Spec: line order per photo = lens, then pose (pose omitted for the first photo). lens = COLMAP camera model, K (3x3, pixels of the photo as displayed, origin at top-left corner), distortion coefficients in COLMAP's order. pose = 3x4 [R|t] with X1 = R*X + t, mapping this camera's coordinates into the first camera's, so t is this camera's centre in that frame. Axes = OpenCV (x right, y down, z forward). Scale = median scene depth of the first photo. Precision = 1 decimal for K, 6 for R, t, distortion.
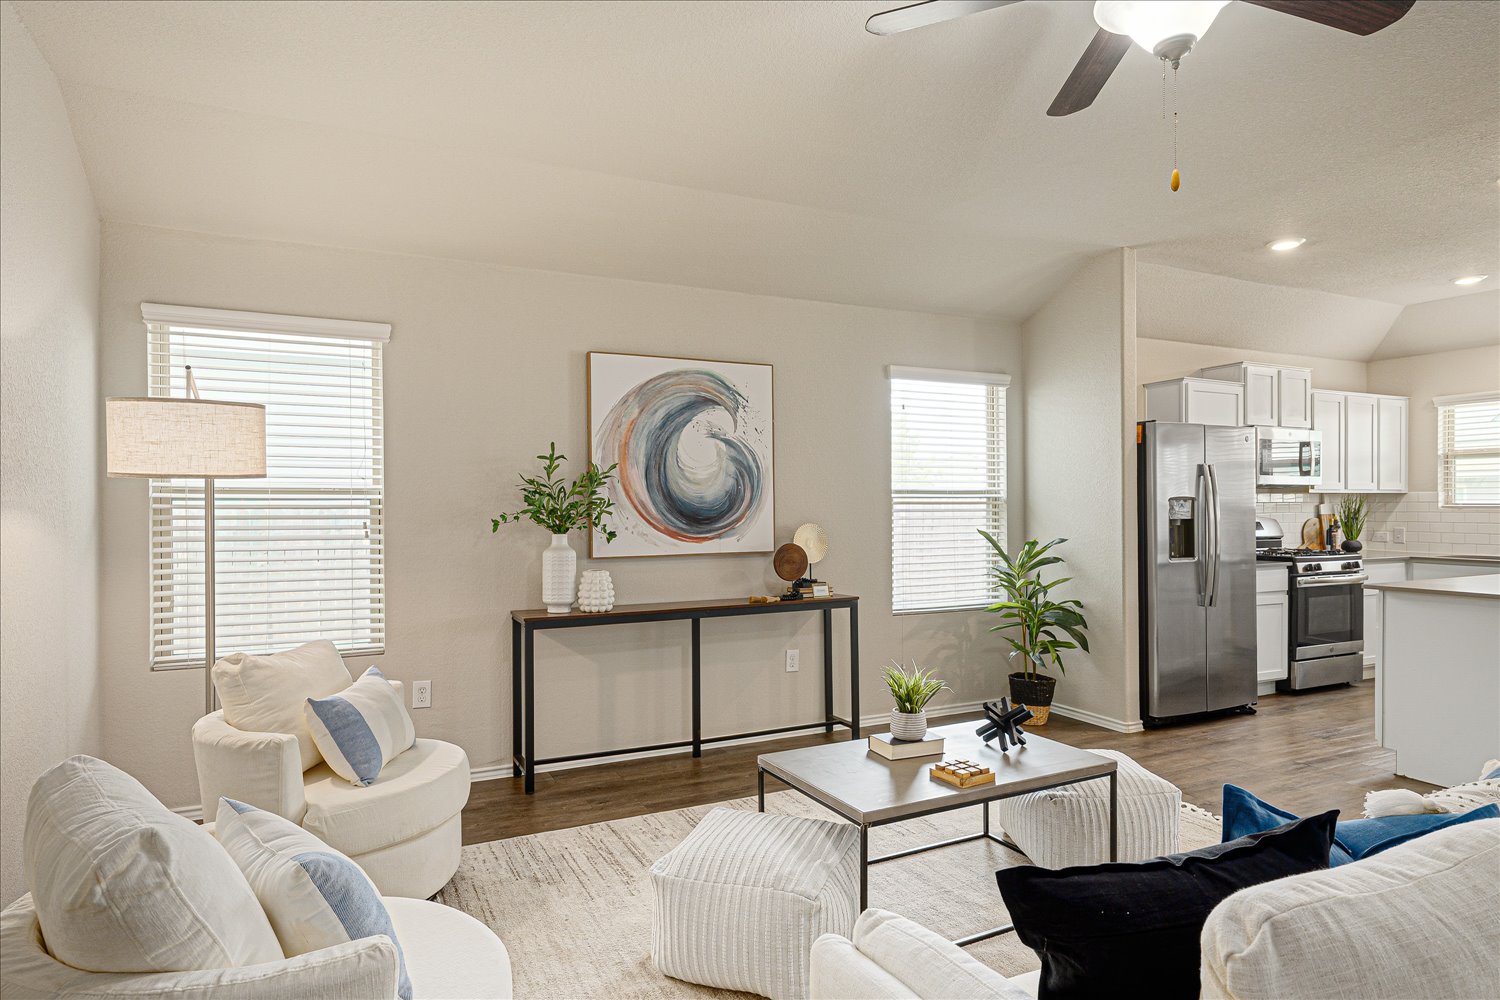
lens RADIAL K [[839.5, 0, 760.7], [0, 839.5, 513.2], [0, 0, 1]] dist [0.005328, -0.002596]
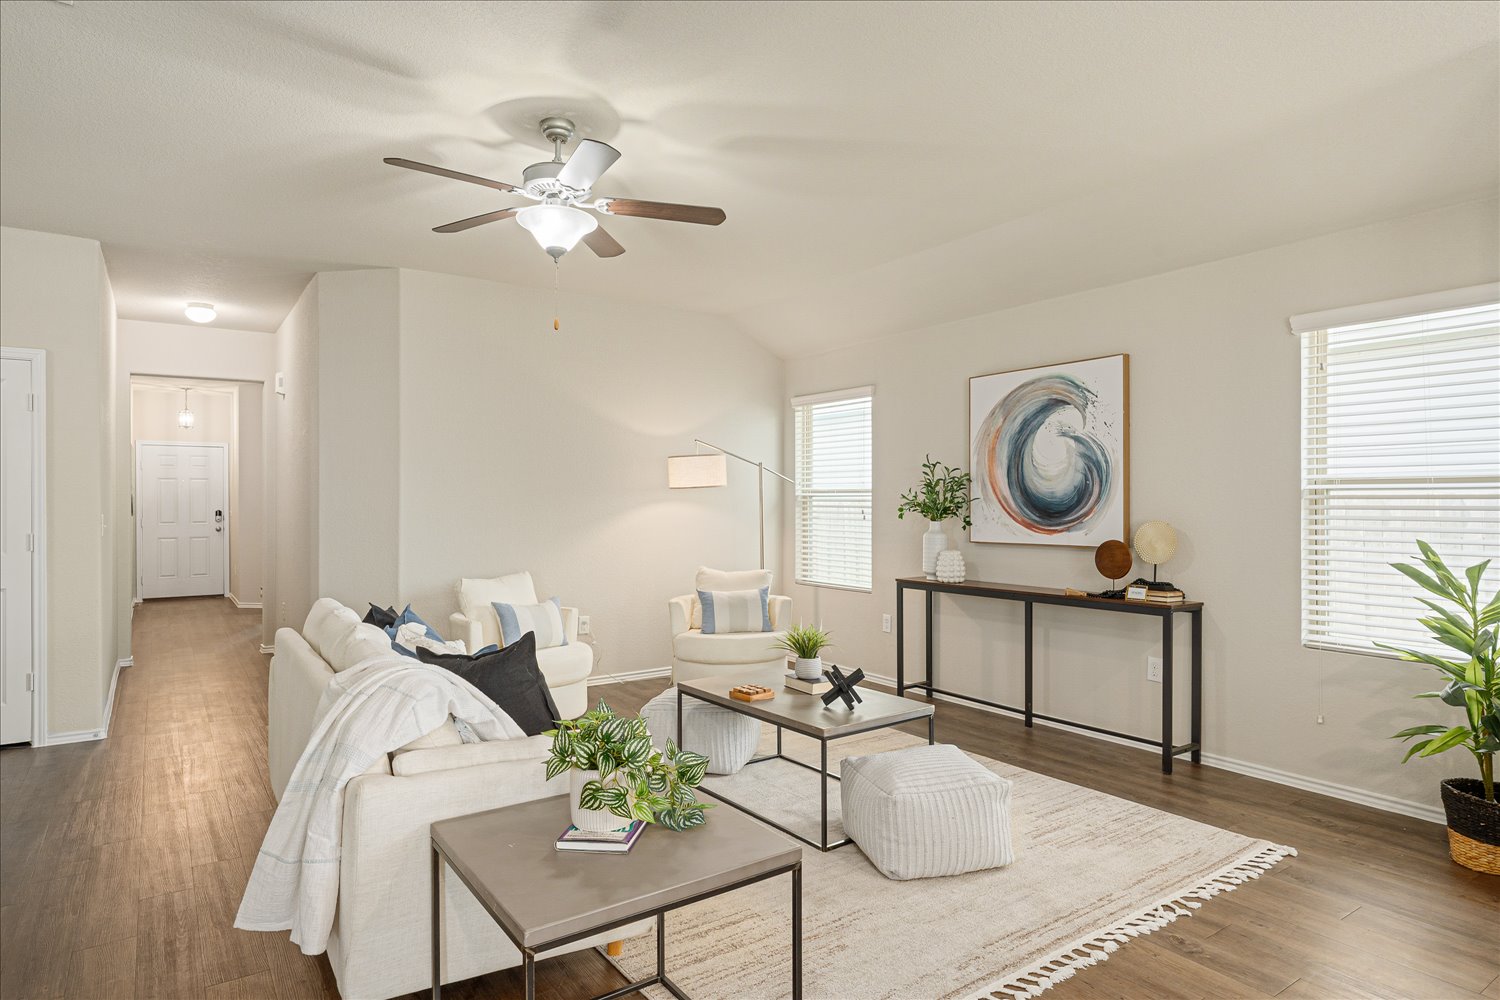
lens RADIAL K [[839.5, 0, 741.6], [0, 839.5, 501.6], [0, 0, 1]] dist [0.005328, -0.002596]
pose [[0.161766, 0.005845, -0.986812, 0.877690], [-0.003912, 0.999978, 0.005282, -0.010893], [0.986821, 0.003006, 0.161785, 0.408646]]
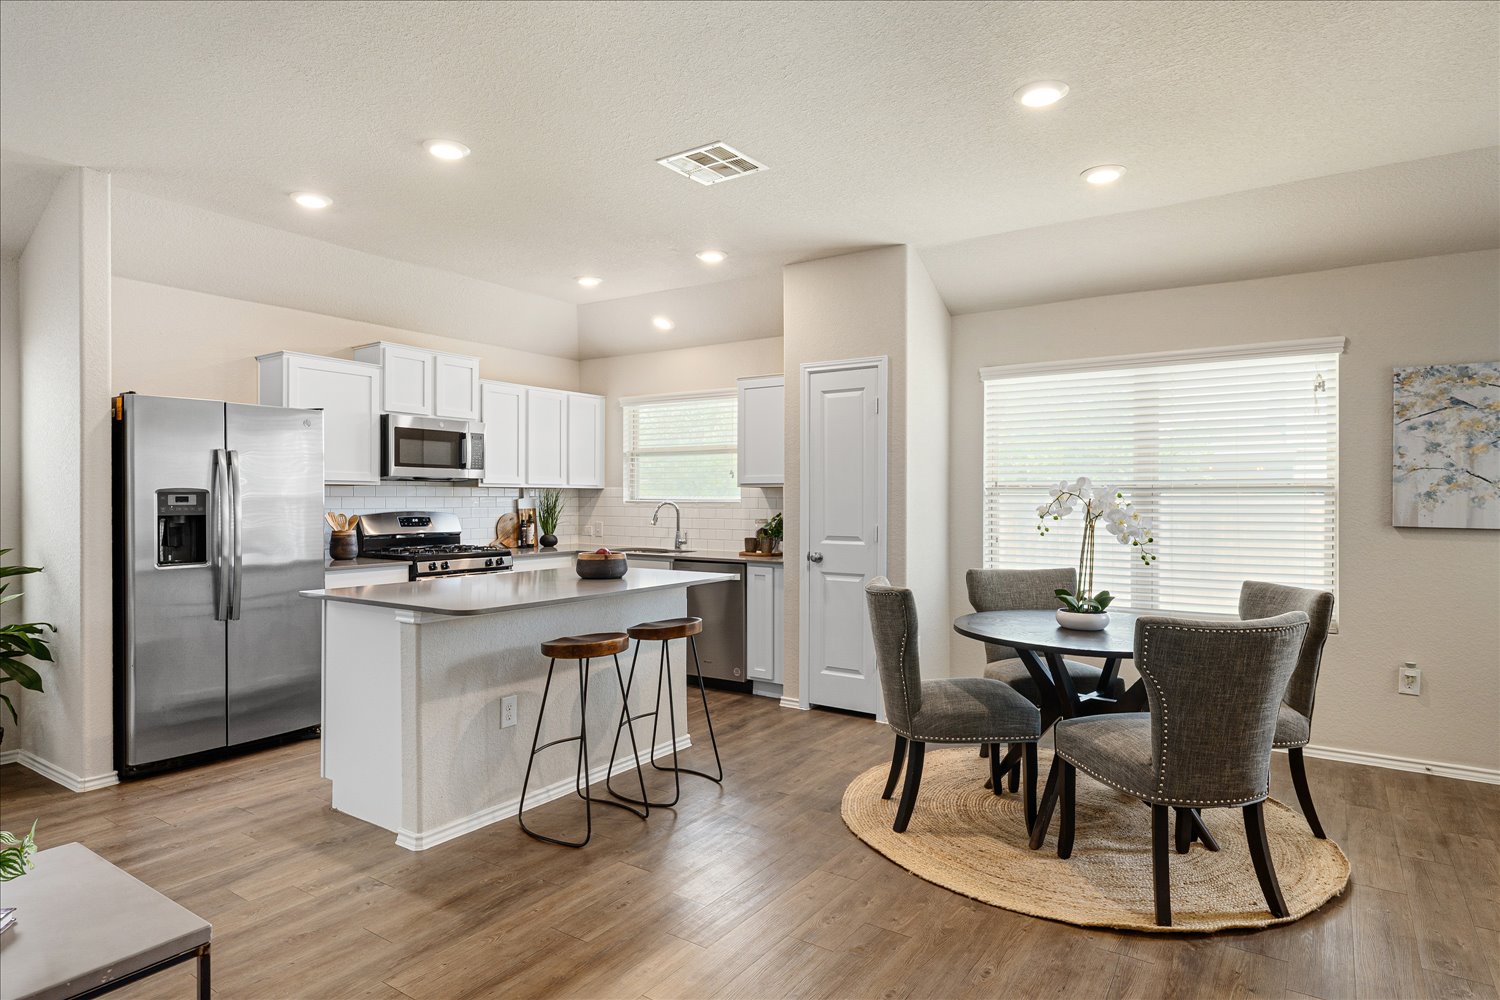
lens RADIAL K [[839.5, 0, 742.1], [0, 839.5, 497.9], [0, 0, 1]] dist [0.005328, -0.002596]
pose [[0.870051, 0.006075, 0.492924, 0.584960], [-0.001273, 0.999948, -0.010078, -0.002809], [-0.492960, 0.008141, 0.870014, 0.020764]]
